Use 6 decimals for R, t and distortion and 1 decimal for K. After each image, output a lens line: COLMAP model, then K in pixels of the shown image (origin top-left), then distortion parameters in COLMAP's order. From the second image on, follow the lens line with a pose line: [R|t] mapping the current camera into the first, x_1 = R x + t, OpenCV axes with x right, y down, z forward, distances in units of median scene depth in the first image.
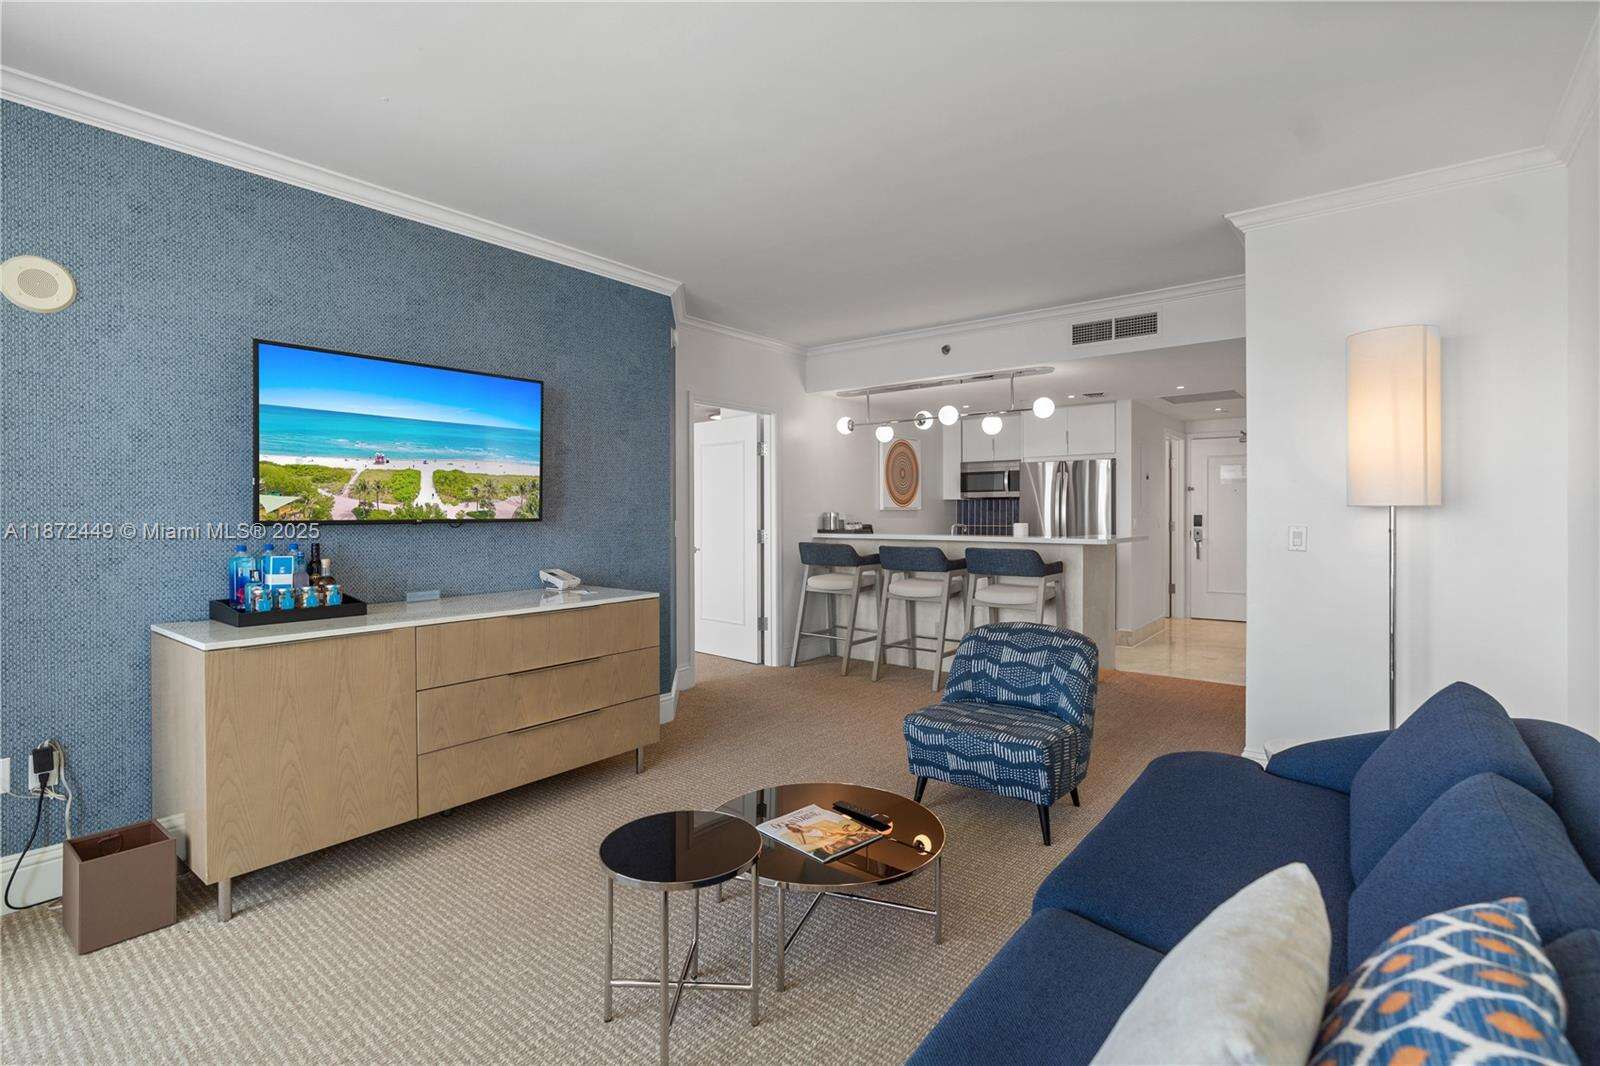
lens RADIAL K [[744.5, 0, 798.5], [0, 744.5, 515.7], [0, 0, 1]] dist [-0.011471, 0.000210]
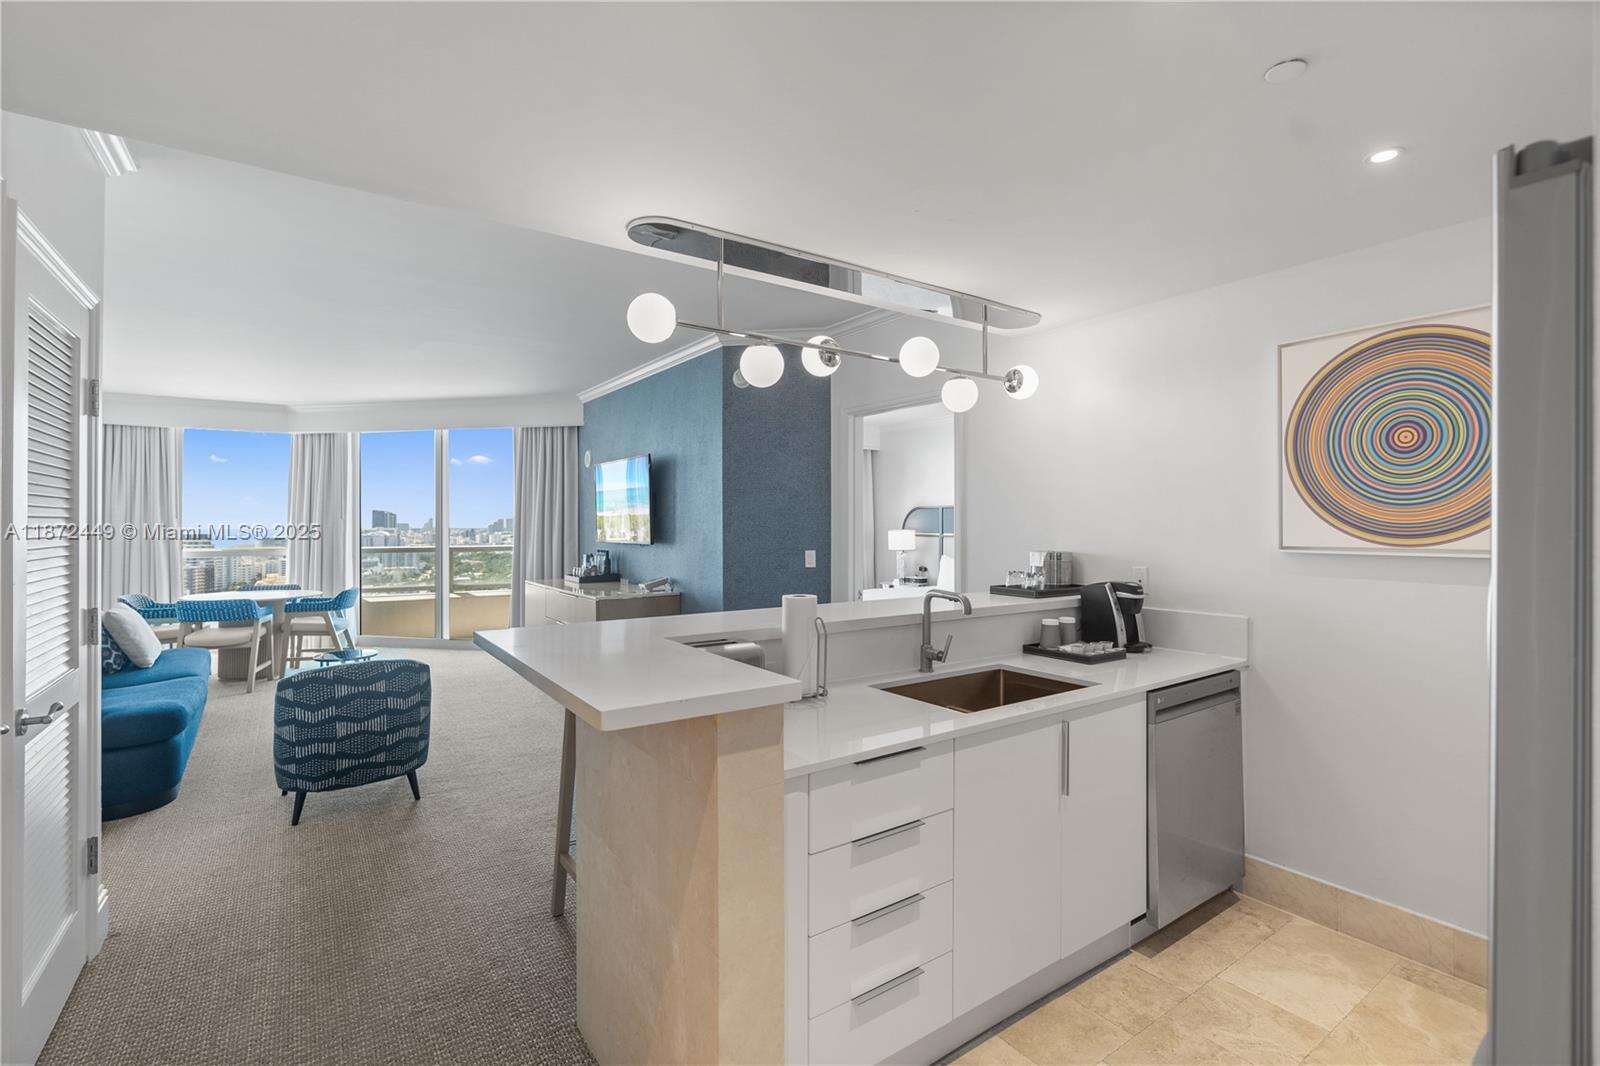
lens RADIAL K [[725.4, 0, 799.6], [0, 725.4, 522.4], [0, 0, 1]] dist [-0.006747, 0.002268]
pose [[-0.281510, 0.001921, -0.959556, 1.020253], [-0.004190, 0.999986, 0.003231, -0.045319], [0.959549, 0.004931, -0.281498, 1.731620]]
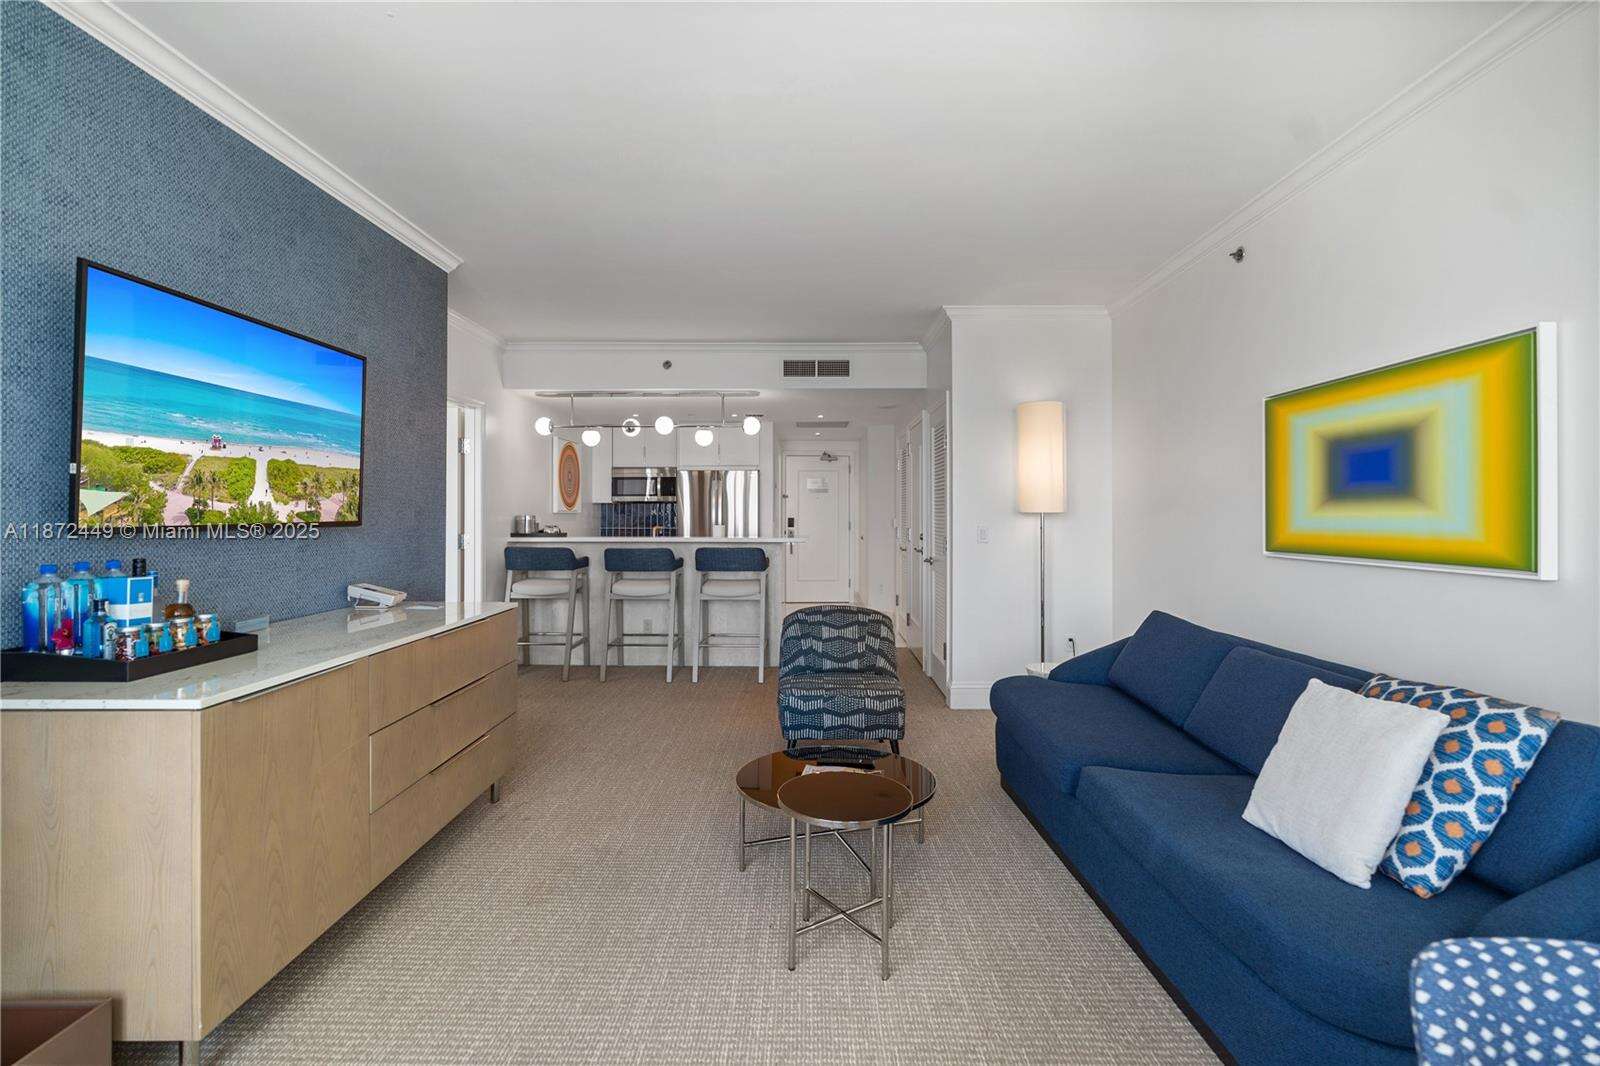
lens RADIAL K [[737.9, 0, 806.4], [0, 737.9, 516.0], [0, 0, 1]] dist [-0.036472, -0.000281]
pose [[0.783179, 0.001907, 0.621793, -0.461325], [0.000069, 0.999995, -0.003154, -0.000674], [-0.621796, 0.002513, 0.783175, 0.061209]]
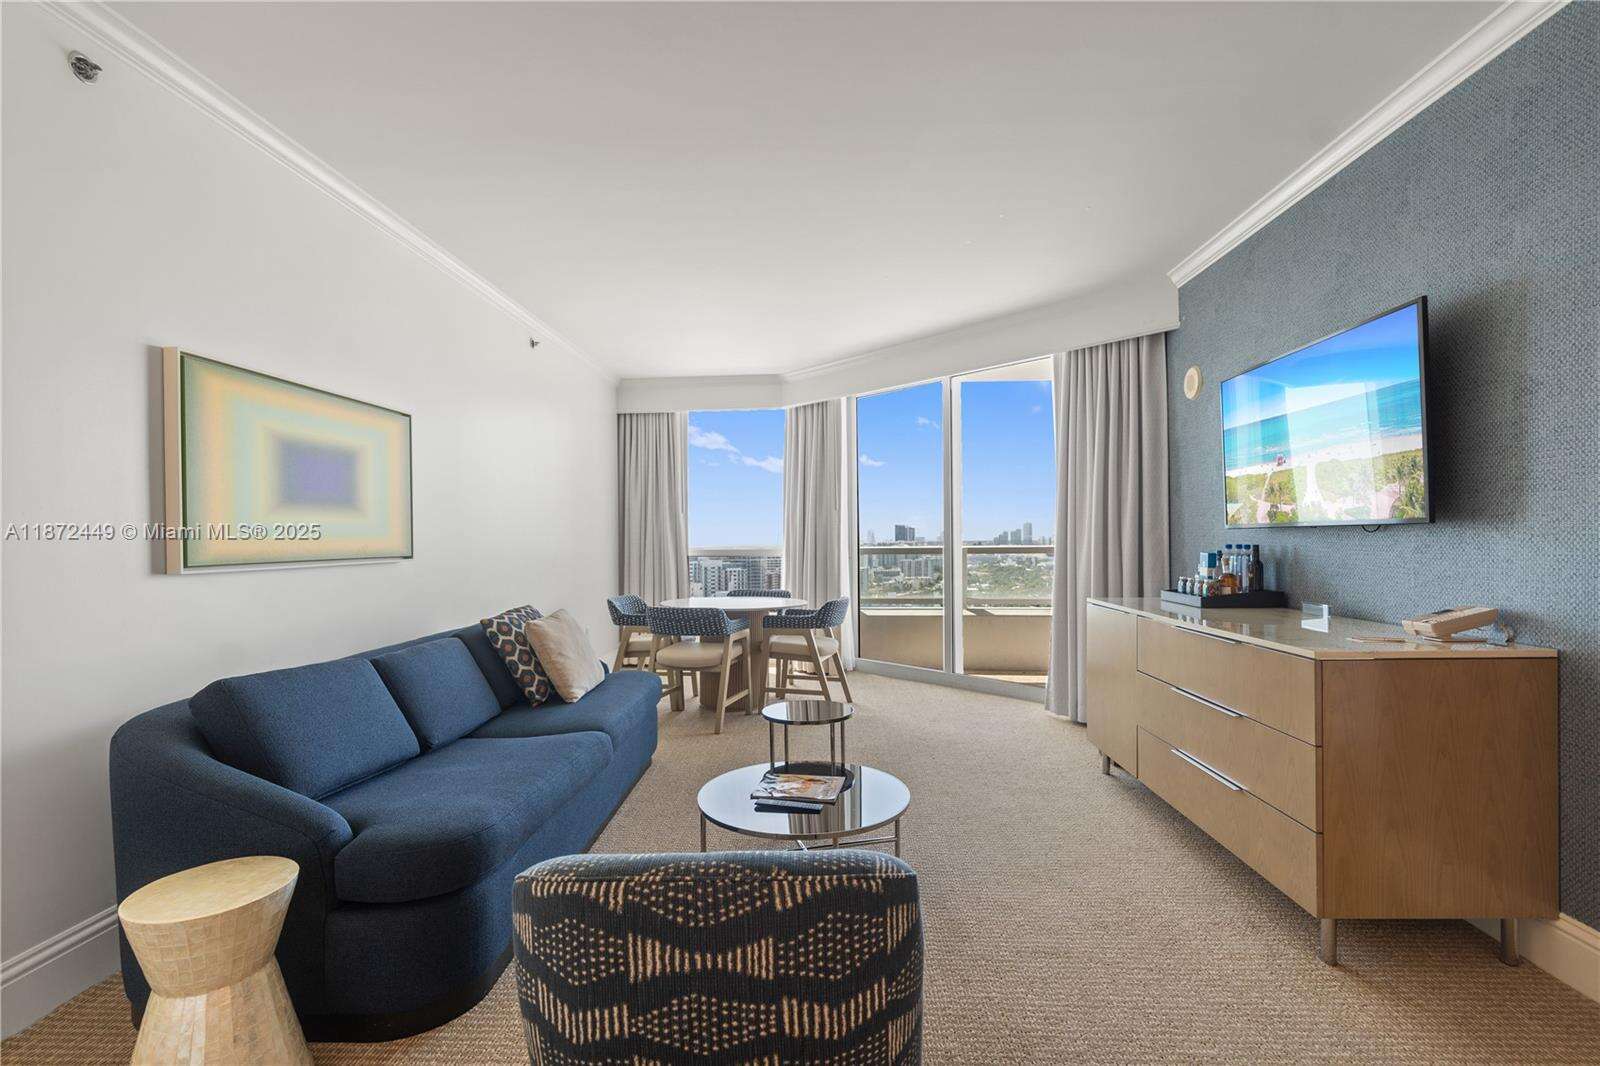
lens RADIAL K [[740.8, 0, 801.0], [0, 740.8, 538.2], [0, 0, 1]] dist [-0.003363, 0.000166]
pose [[-0.810978, 0.010632, -0.584980, 0.433628], [0.008807, 0.999943, 0.005966, 0.012604], [0.585010, -0.000314, -0.811026, 1.192459]]
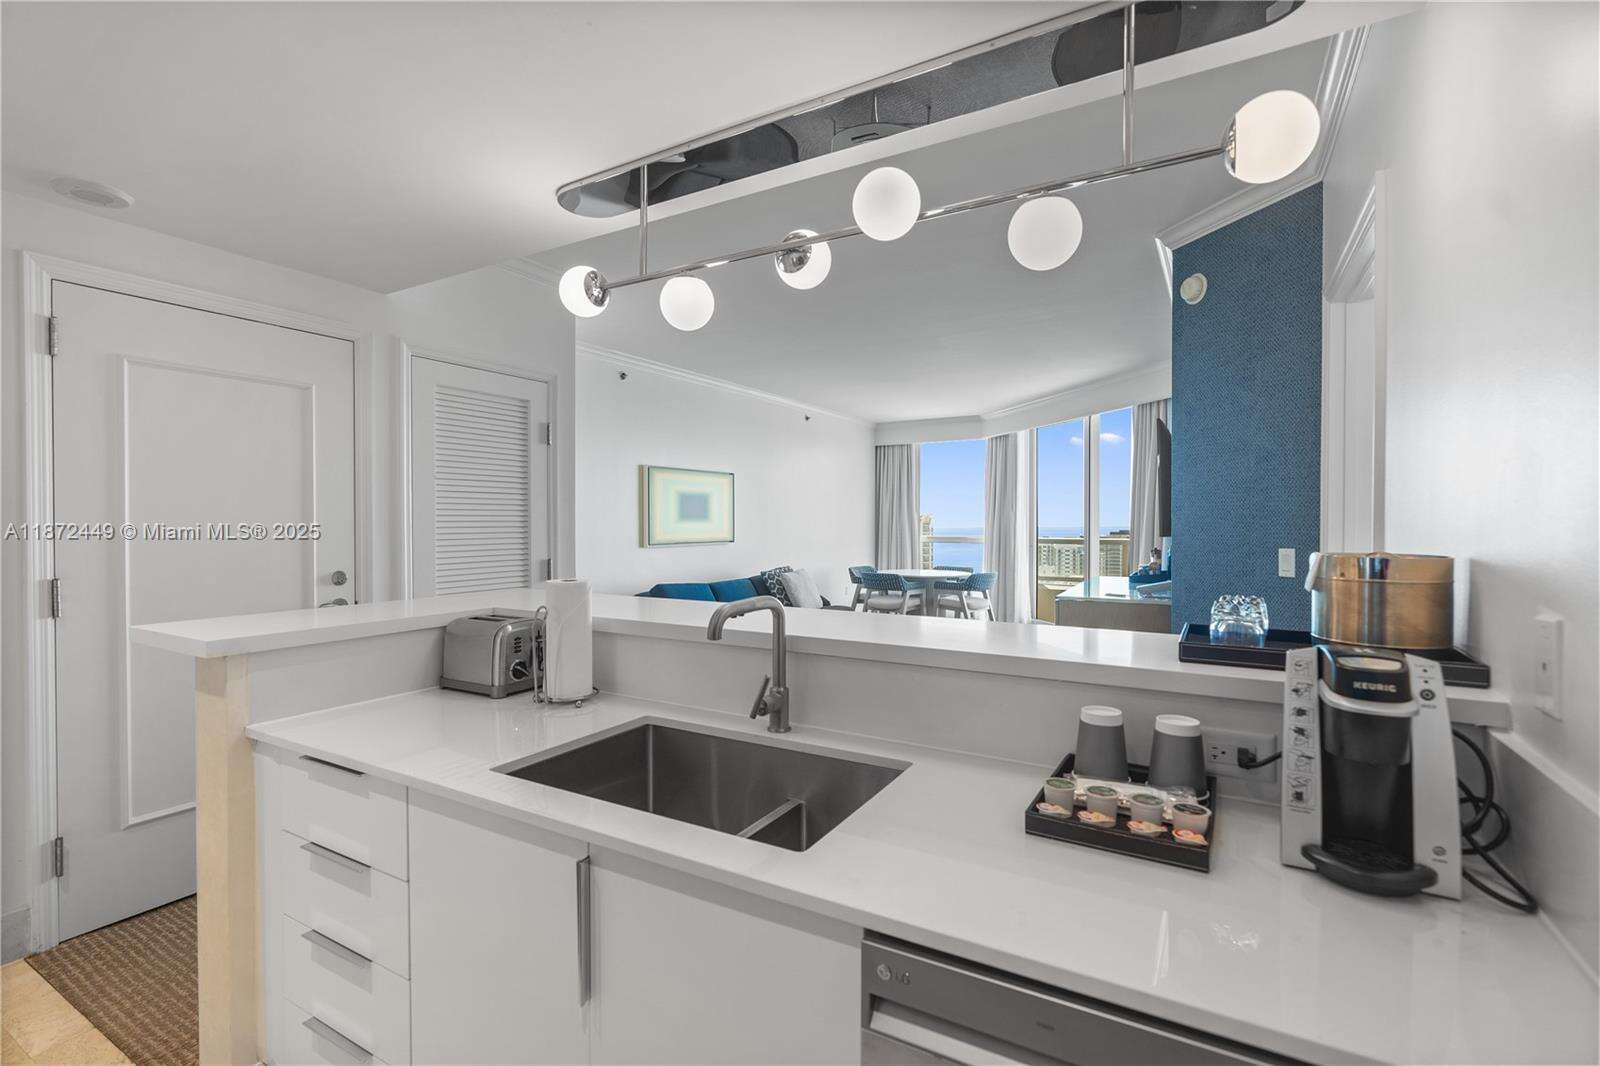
lens RADIAL K [[720.0, 0, 804.8], [0, 720.0, 523.3], [0, 0, 1]] dist [-0.003645, 0.001009]
pose [[-0.989135, 0.004832, -0.146929, 0.380393], [0.003690, 0.999961, 0.008040, -0.024481], [0.146962, 0.007410, -0.989114, 2.061191]]
